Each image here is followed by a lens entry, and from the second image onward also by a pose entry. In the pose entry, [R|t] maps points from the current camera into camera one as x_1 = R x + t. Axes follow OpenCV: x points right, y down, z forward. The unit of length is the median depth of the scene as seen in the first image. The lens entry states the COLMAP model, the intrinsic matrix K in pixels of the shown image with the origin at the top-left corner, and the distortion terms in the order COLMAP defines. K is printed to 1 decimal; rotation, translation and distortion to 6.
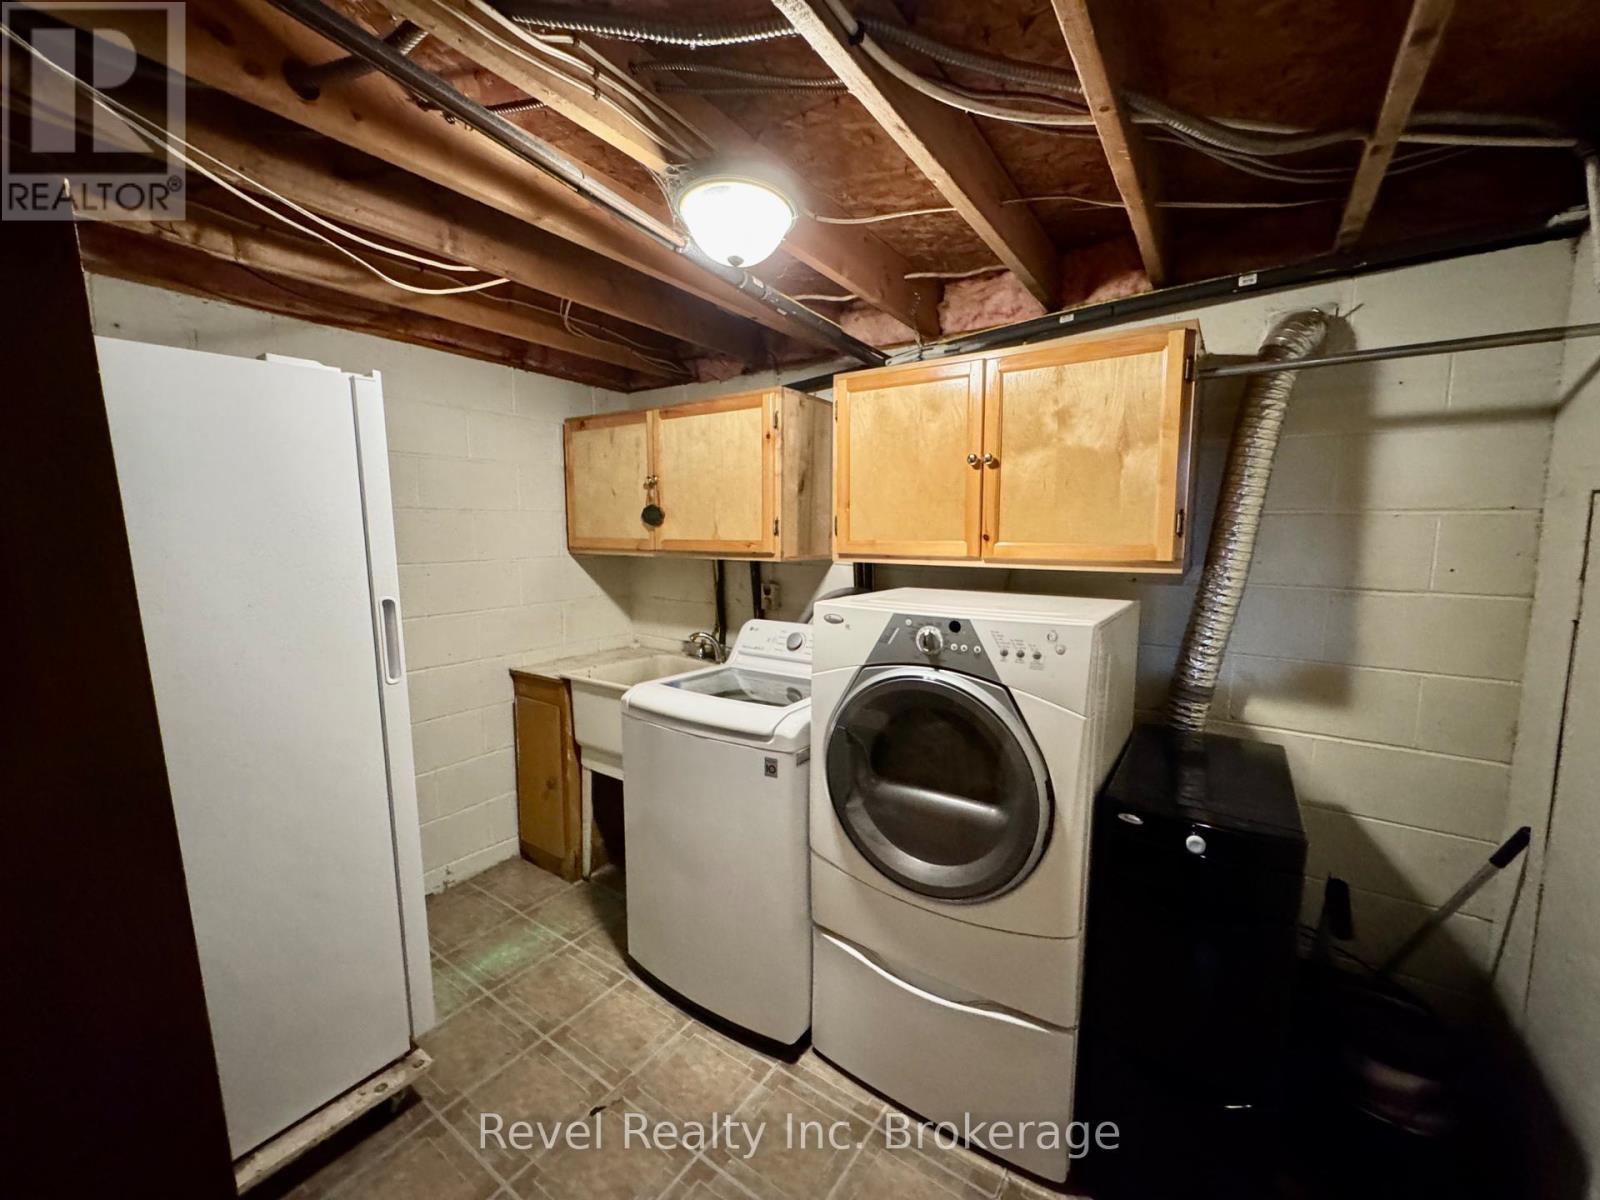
lens RADIAL K [[654.5, 0, 732.6], [0, 654.5, 610.2], [0, 0, 1]] dist [-0.001788, 0.000071]
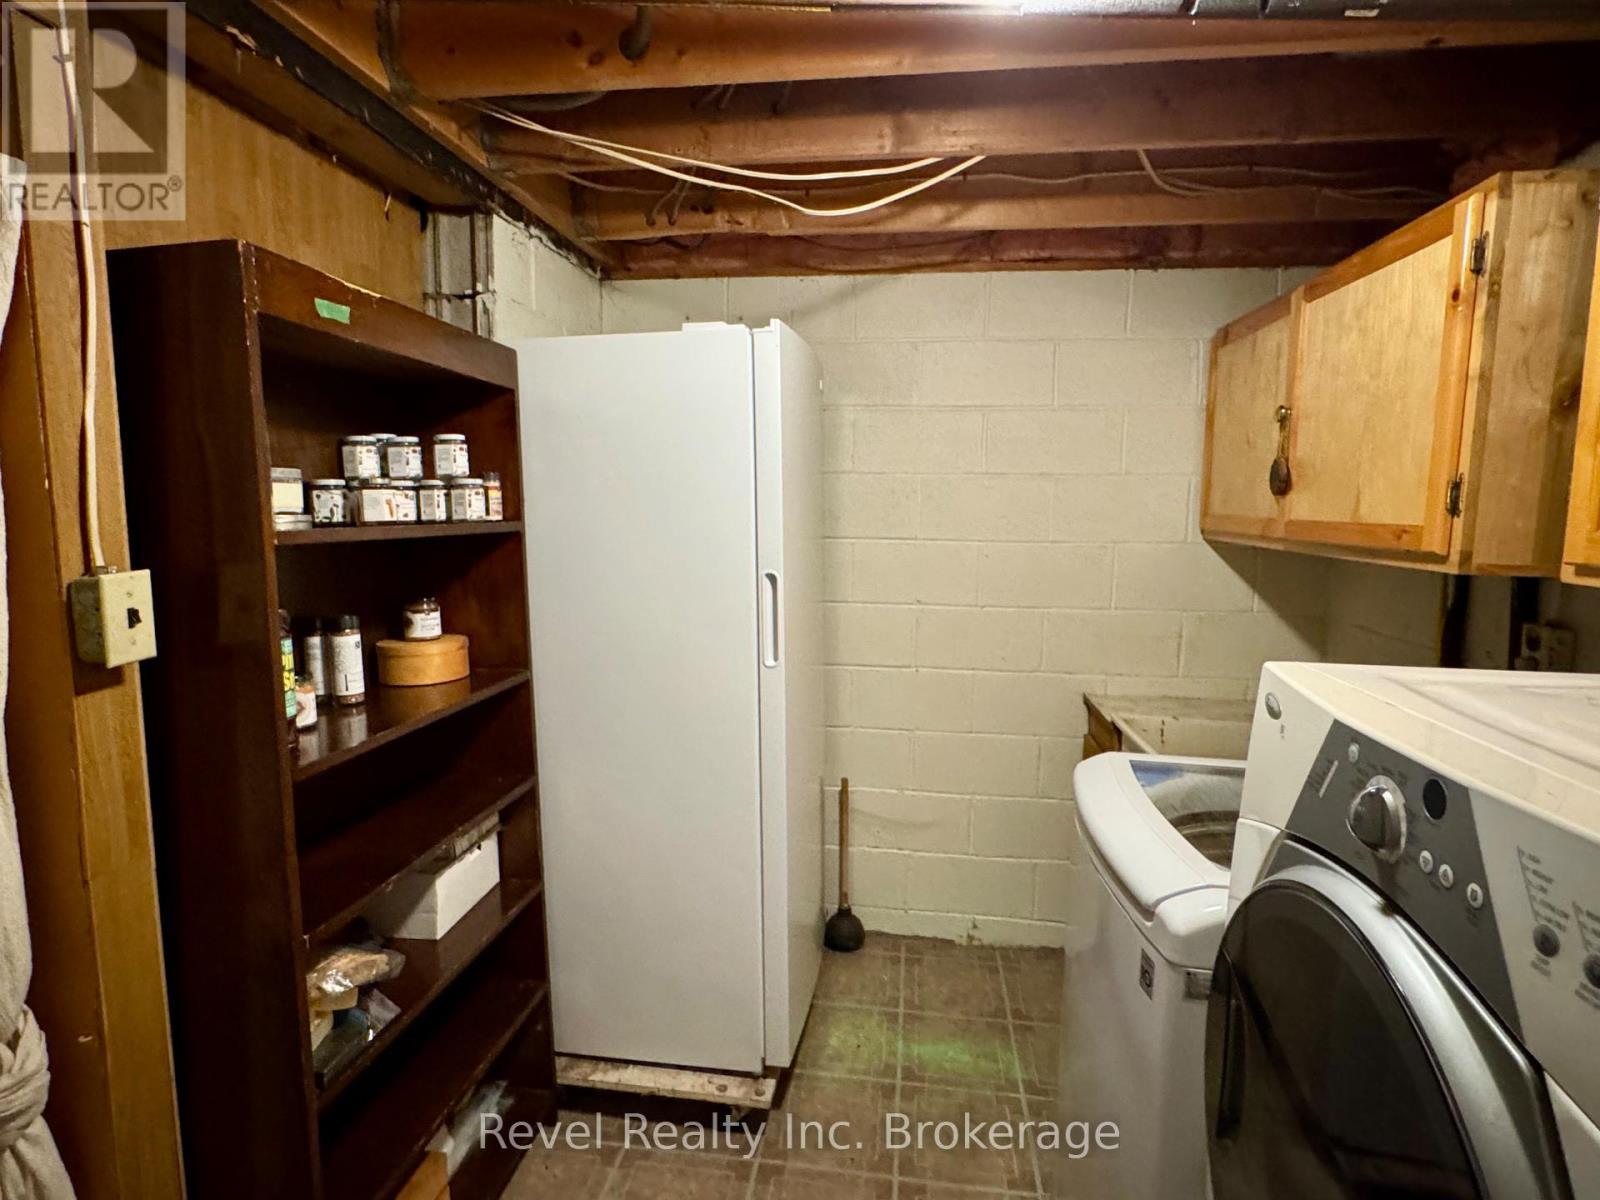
lens RADIAL K [[811.3, 0, 793.2], [0, 811.3, 600.8], [0, 0, 1]] dist [-0.005987, 0.001460]
pose [[0.493724, 0.112943, -0.862253, 0.326427], [-0.119905, 0.990901, 0.061137, -0.035898], [0.861312, 0.073204, 0.502774, 0.335542]]
